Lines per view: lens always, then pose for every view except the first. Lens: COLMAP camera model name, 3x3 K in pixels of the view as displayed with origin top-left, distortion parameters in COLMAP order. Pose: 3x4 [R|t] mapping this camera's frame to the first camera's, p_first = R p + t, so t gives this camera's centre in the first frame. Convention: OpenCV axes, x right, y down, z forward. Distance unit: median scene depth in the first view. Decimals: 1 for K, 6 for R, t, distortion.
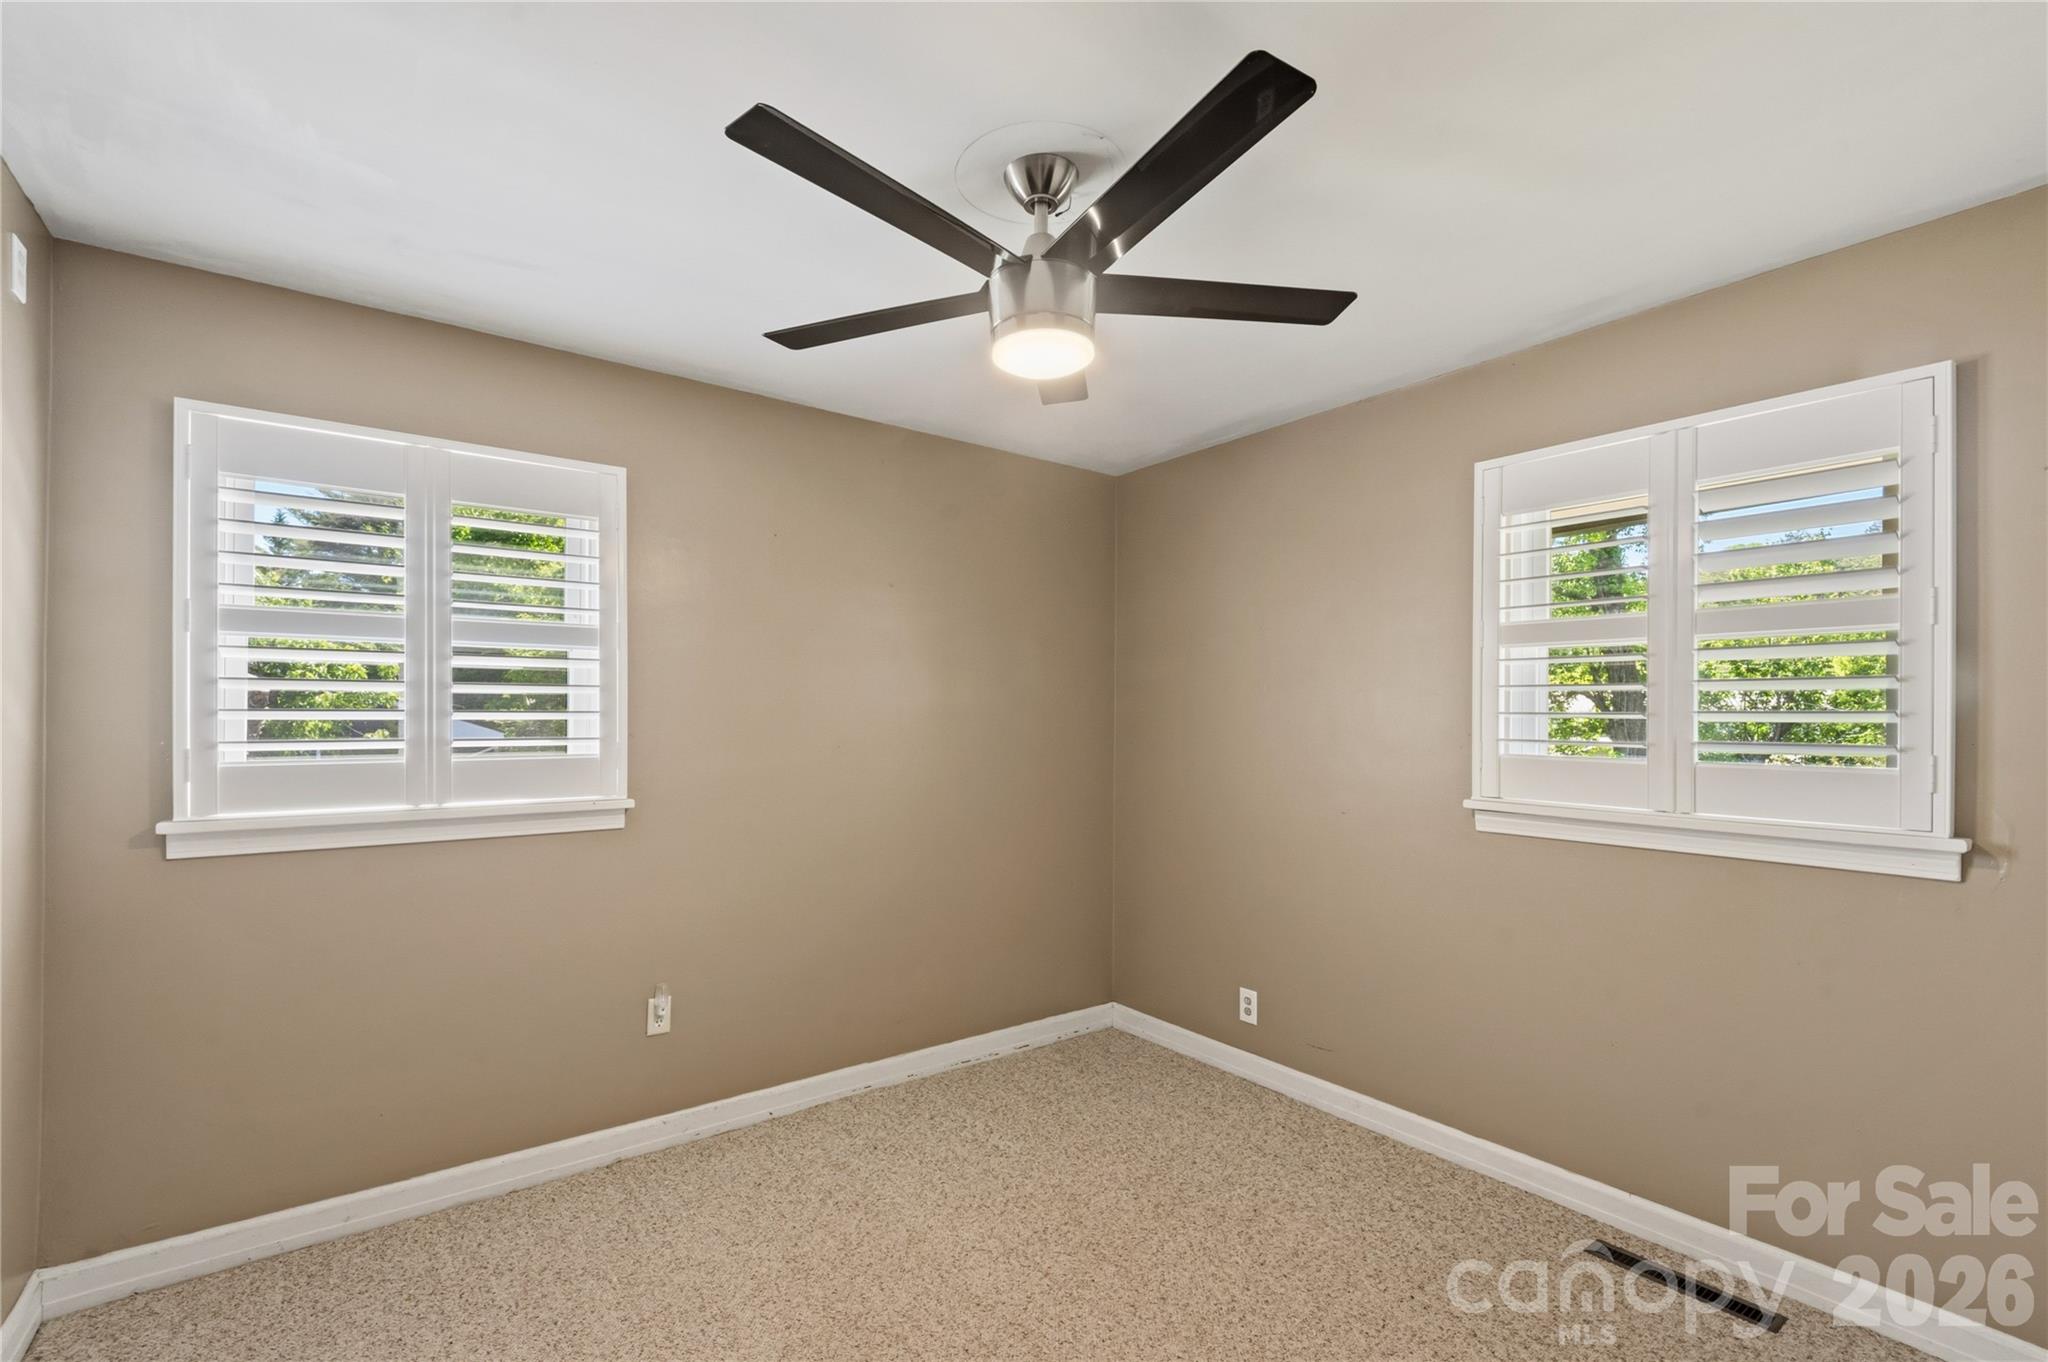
lens RADIAL K [[915.7, 0, 1027.3], [0, 915.7, 692.6], [0, 0, 1]] dist [-0.001500, -0.004458]
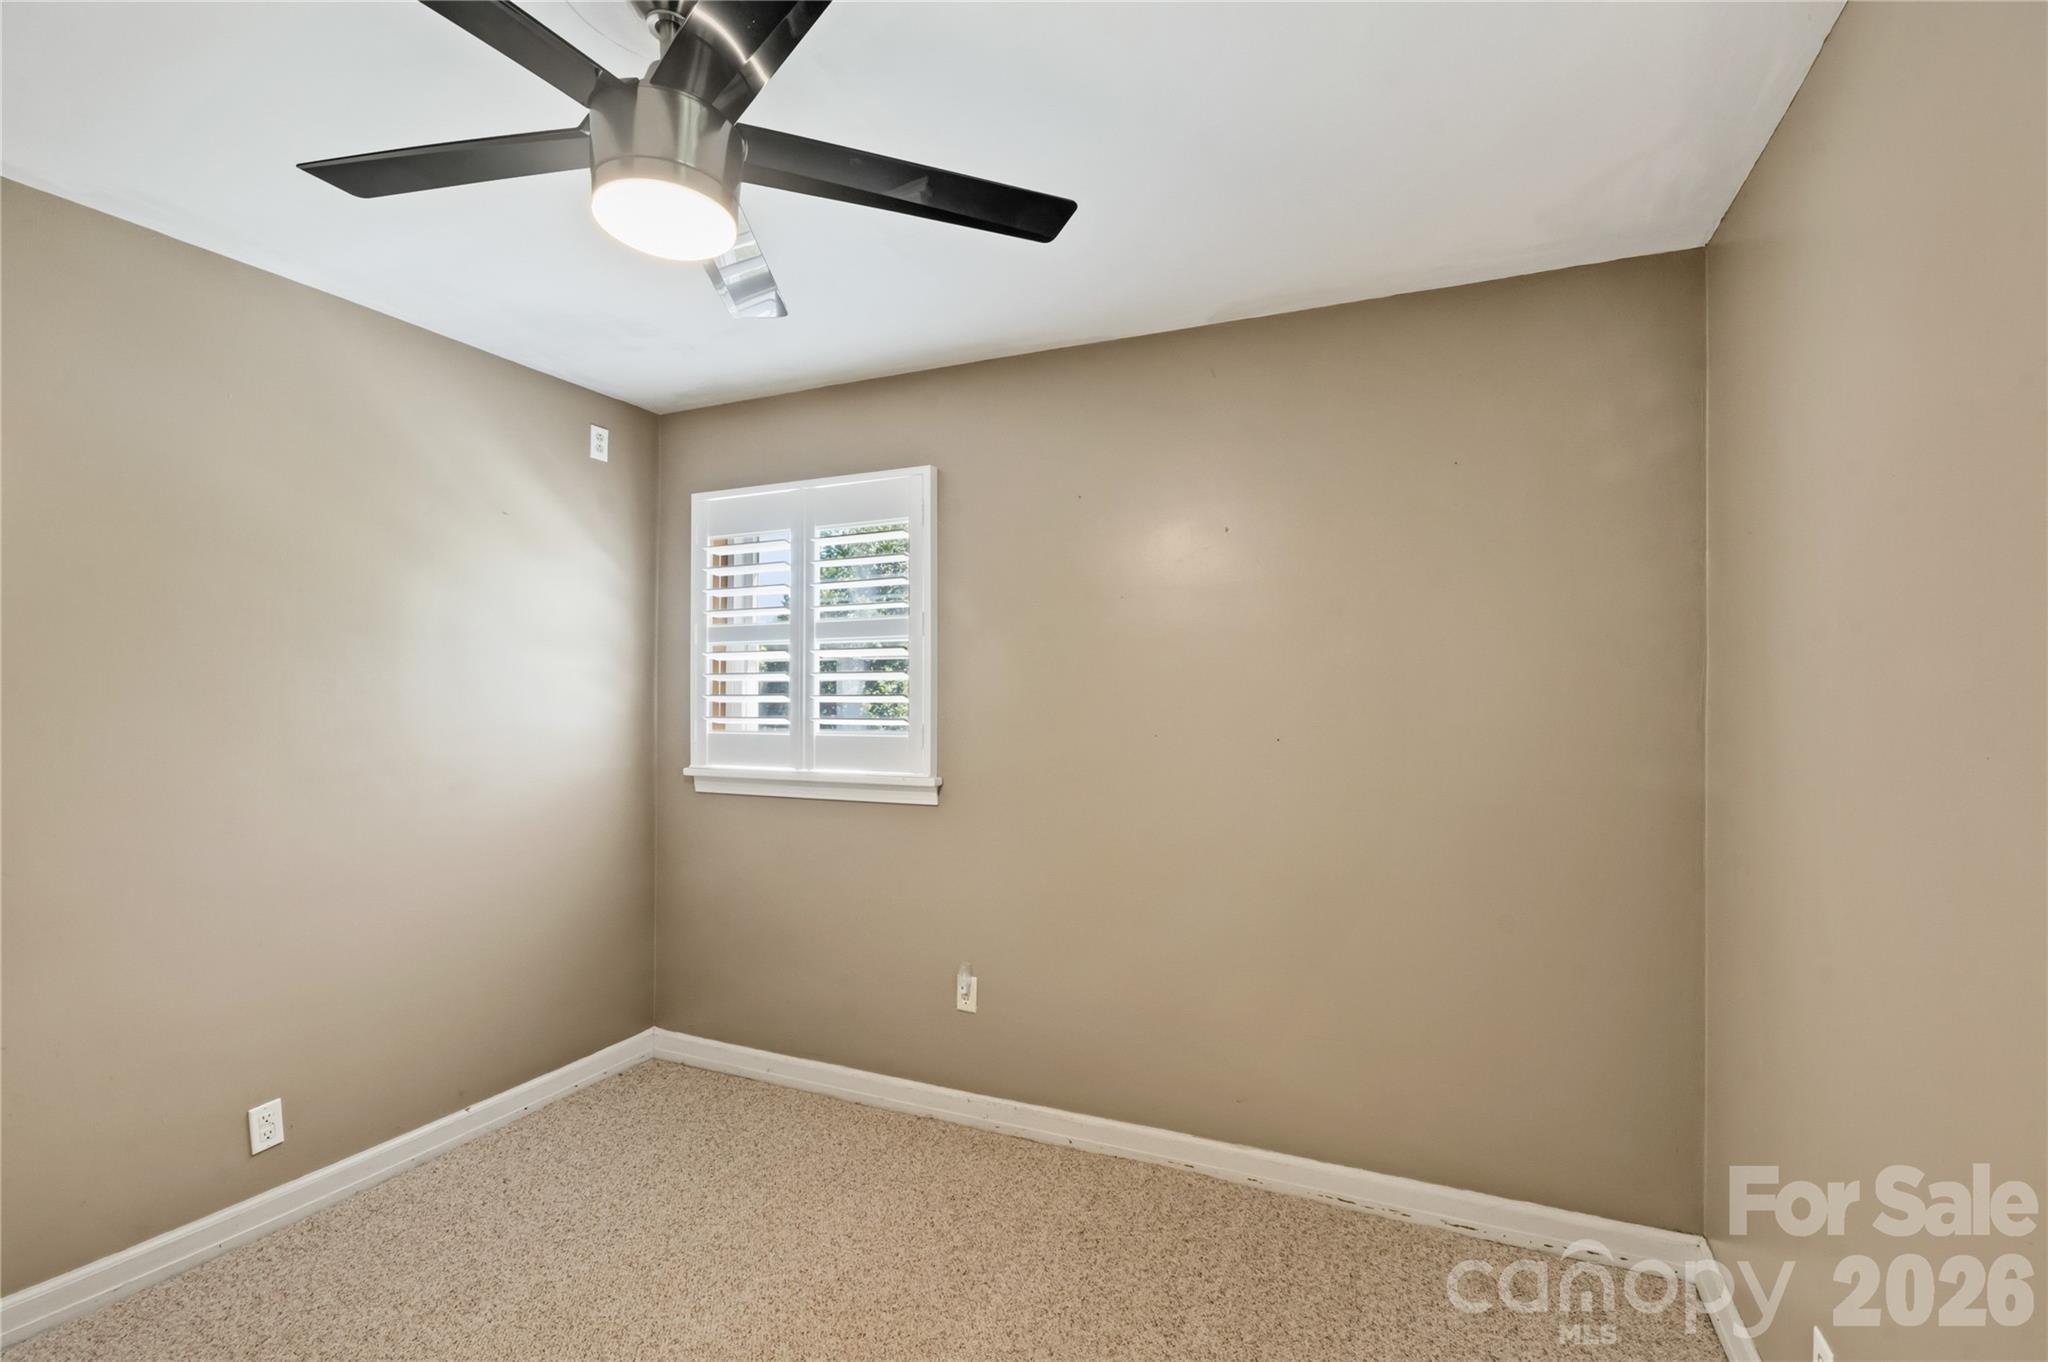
lens RADIAL K [[915.7, 0, 1025.4], [0, 915.7, 676.3], [0, 0, 1]] dist [-0.001500, -0.004458]
pose [[0.472924, -0.019625, -0.880885, 0.579395], [0.025647, 0.999635, -0.008501, 0.011543], [0.880730, -0.018572, 0.473255, 0.631666]]
